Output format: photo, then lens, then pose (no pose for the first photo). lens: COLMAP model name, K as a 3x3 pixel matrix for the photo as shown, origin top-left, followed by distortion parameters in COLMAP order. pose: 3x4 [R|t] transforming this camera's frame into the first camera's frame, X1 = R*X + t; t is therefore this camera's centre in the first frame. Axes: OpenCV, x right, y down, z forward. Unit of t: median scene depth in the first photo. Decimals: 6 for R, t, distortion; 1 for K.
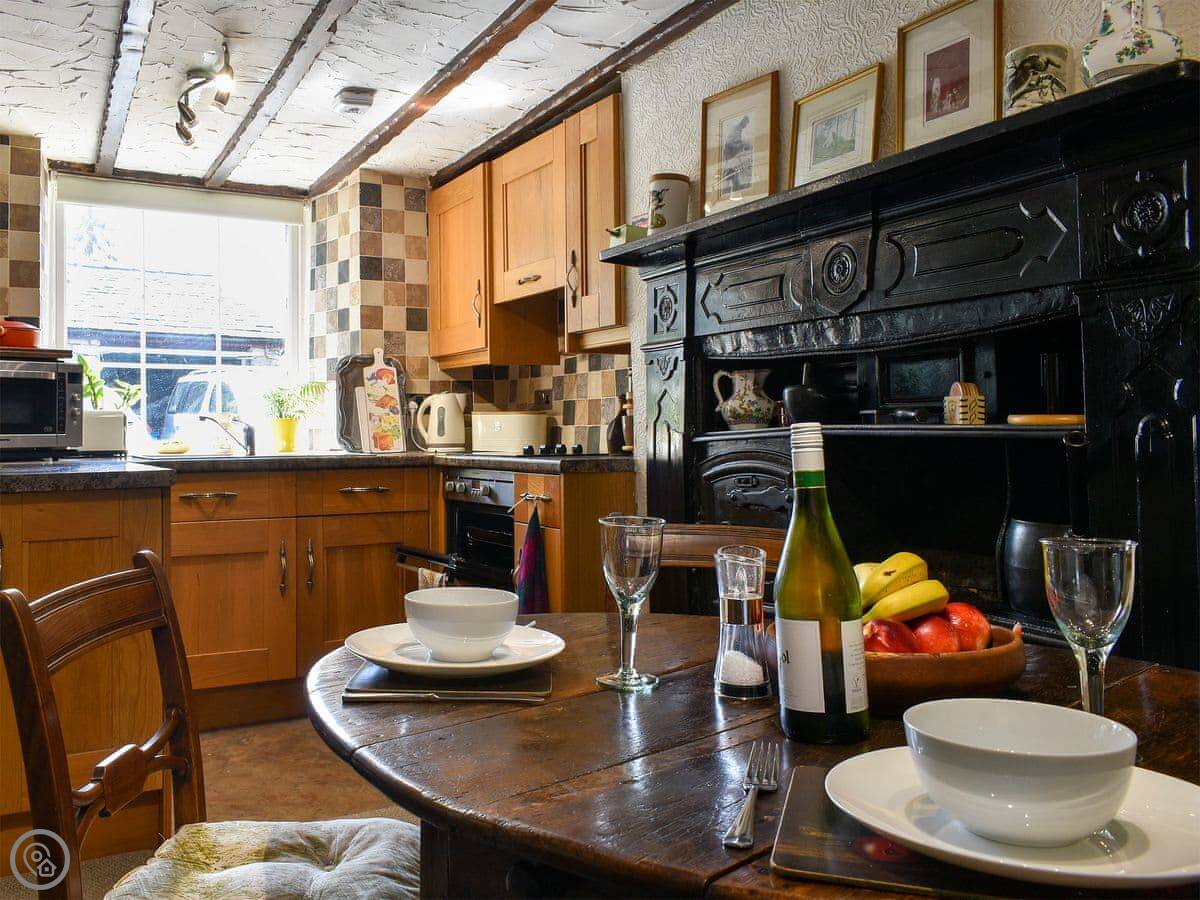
lens RADIAL K [[1090.4, 0, 598.3], [0, 1090.4, 396.8], [0, 0, 1]] dist [-0.007770, 0.005298]
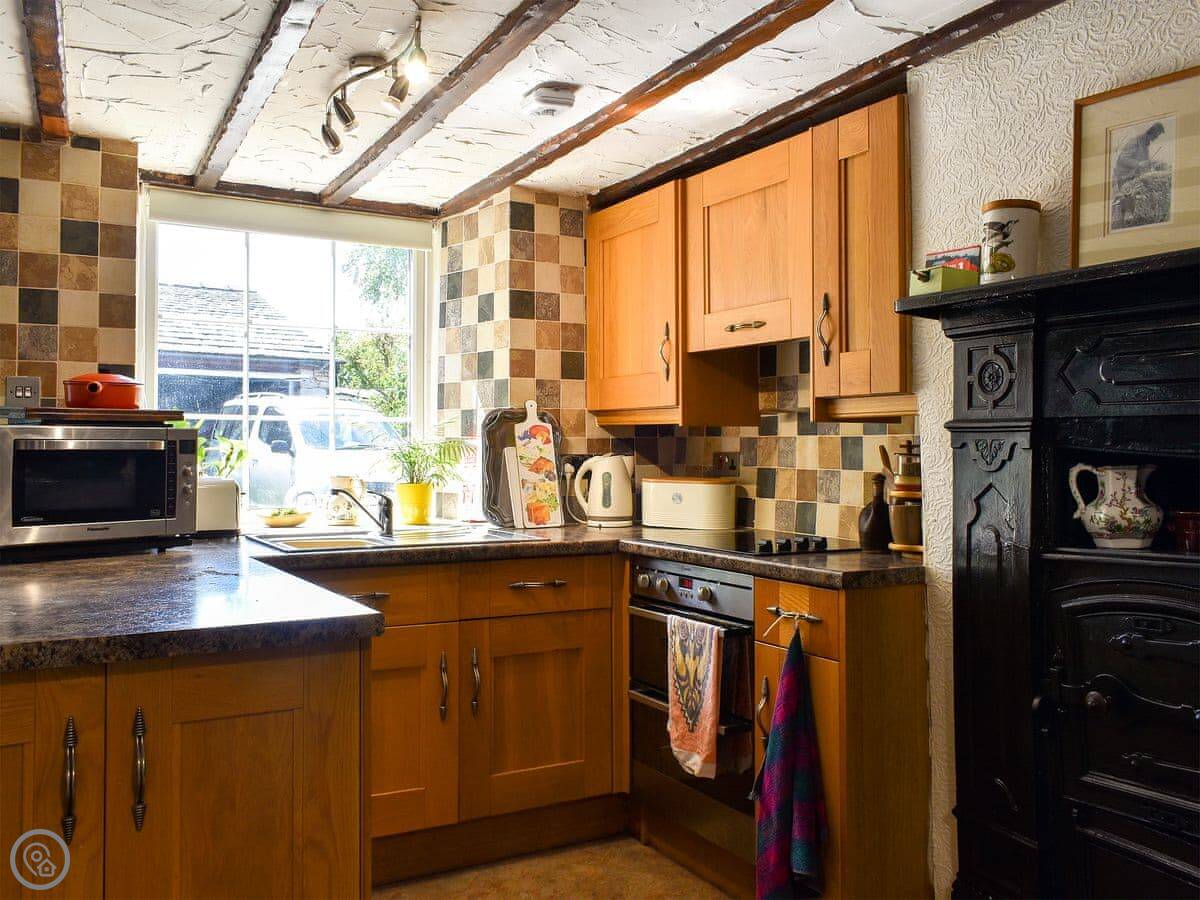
lens RADIAL K [[1061.7, 0, 603.5], [0, 1061.7, 405.5], [0, 0, 1]] dist [-0.004046, -0.008418]
pose [[0.999919, 0.011139, 0.006200, -0.164773], [-0.011139, 0.999938, -0.000087, -0.045121], [-0.006201, 0.000018, 0.999981, 0.204891]]
